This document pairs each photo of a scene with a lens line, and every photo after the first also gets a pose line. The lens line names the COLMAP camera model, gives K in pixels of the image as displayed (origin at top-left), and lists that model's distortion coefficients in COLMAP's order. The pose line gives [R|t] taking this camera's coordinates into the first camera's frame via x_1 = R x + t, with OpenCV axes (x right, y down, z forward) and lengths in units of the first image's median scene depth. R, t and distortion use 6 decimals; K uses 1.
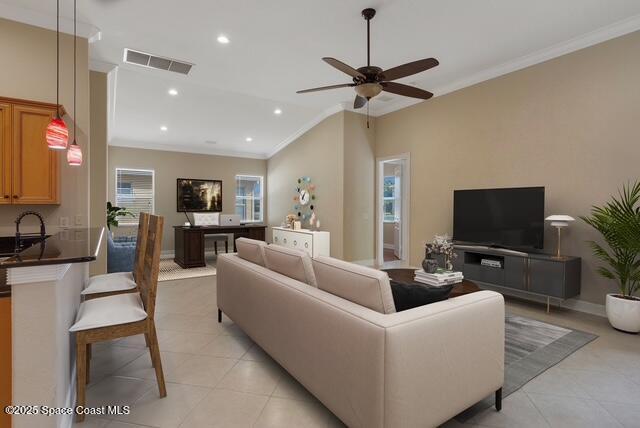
lens RADIAL K [[321.9, 0, 318.7], [0, 321.9, 208.3], [0, 0, 1]] dist [-0.006480, 0.000484]
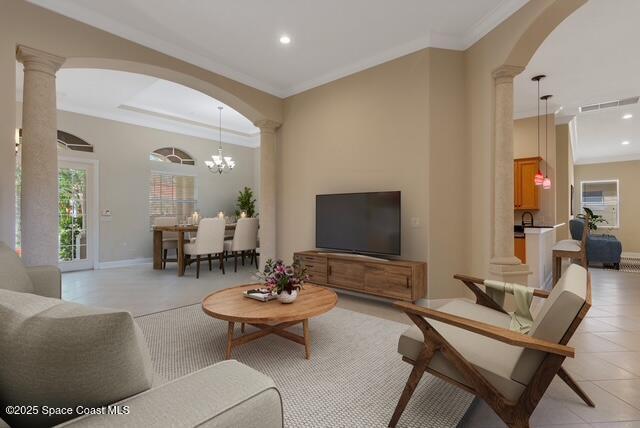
lens RADIAL K [[321.9, 0, 319.2], [0, 321.9, 211.4], [0, 0, 1]] dist [-0.006480, 0.000484]
pose [[0.287242, -0.010240, -0.957803, 0.269769], [-0.004591, 0.999917, -0.012066, 0.012079], [0.957847, 0.007863, 0.287171, -0.336654]]
